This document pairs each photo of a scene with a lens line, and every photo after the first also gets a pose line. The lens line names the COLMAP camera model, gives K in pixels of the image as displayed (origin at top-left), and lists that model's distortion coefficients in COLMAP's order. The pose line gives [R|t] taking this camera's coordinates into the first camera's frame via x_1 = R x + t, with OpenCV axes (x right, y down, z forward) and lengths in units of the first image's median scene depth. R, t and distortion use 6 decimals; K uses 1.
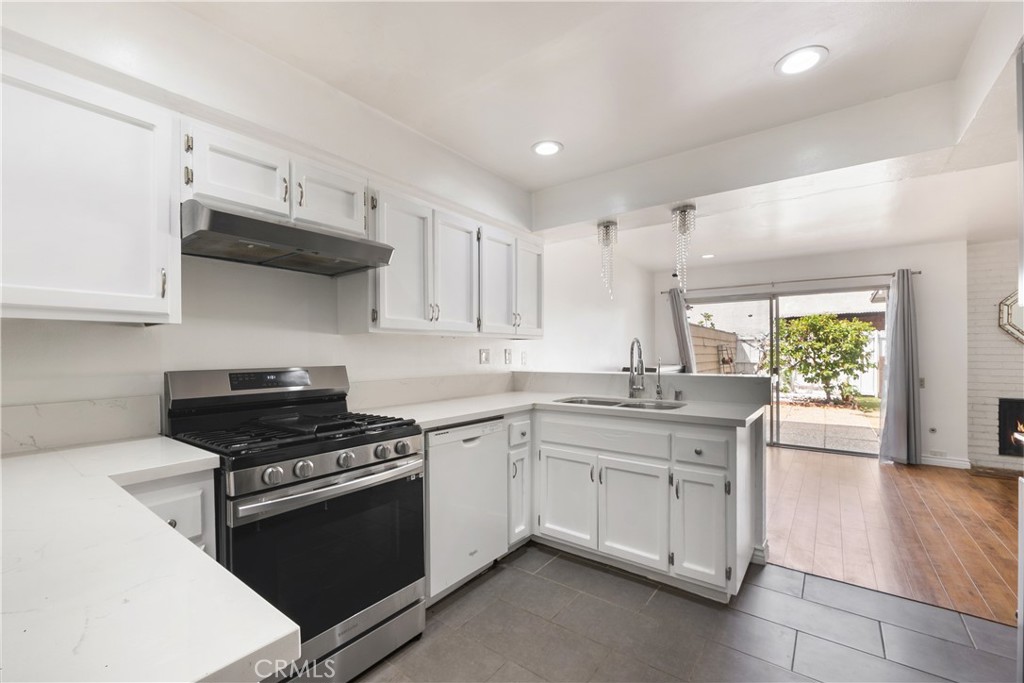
lens RADIAL K [[433.7, 0, 511.2], [0, 433.7, 348.7], [0, 0, 1]] dist [-0.001288, -0.000484]
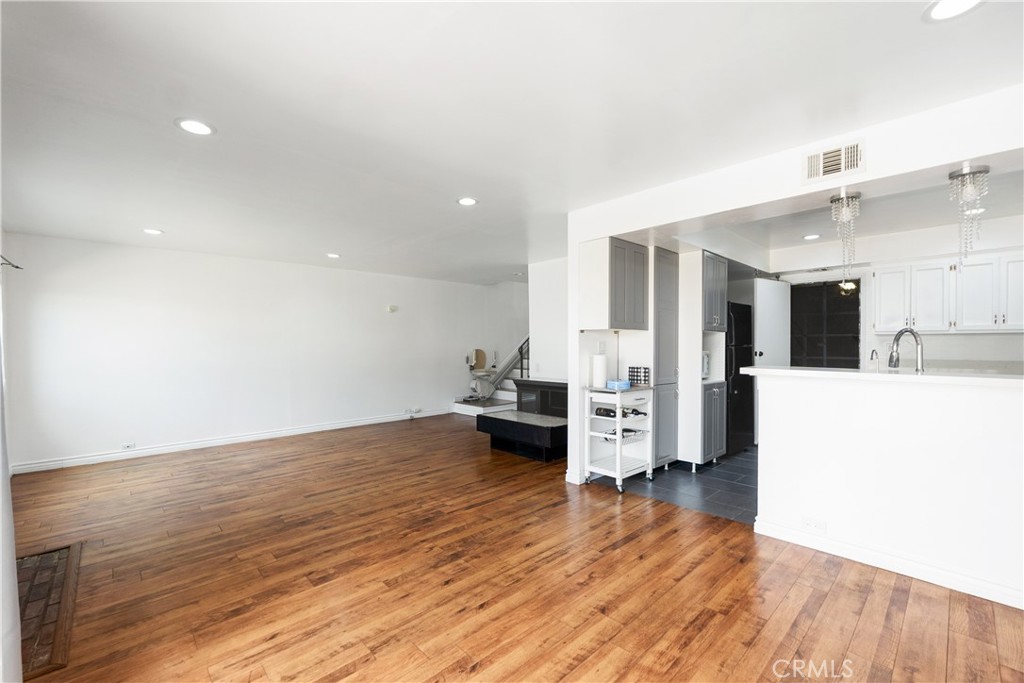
lens RADIAL K [[428.9, 0, 506.9], [0, 428.9, 352.5], [0, 0, 1]] dist [-0.002768, -0.000948]
pose [[-0.982473, 0.000013, 0.186405, 0.840324], [0.003806, 0.999793, 0.019987, 0.006259], [-0.186366, 0.020346, -0.982270, 1.793380]]
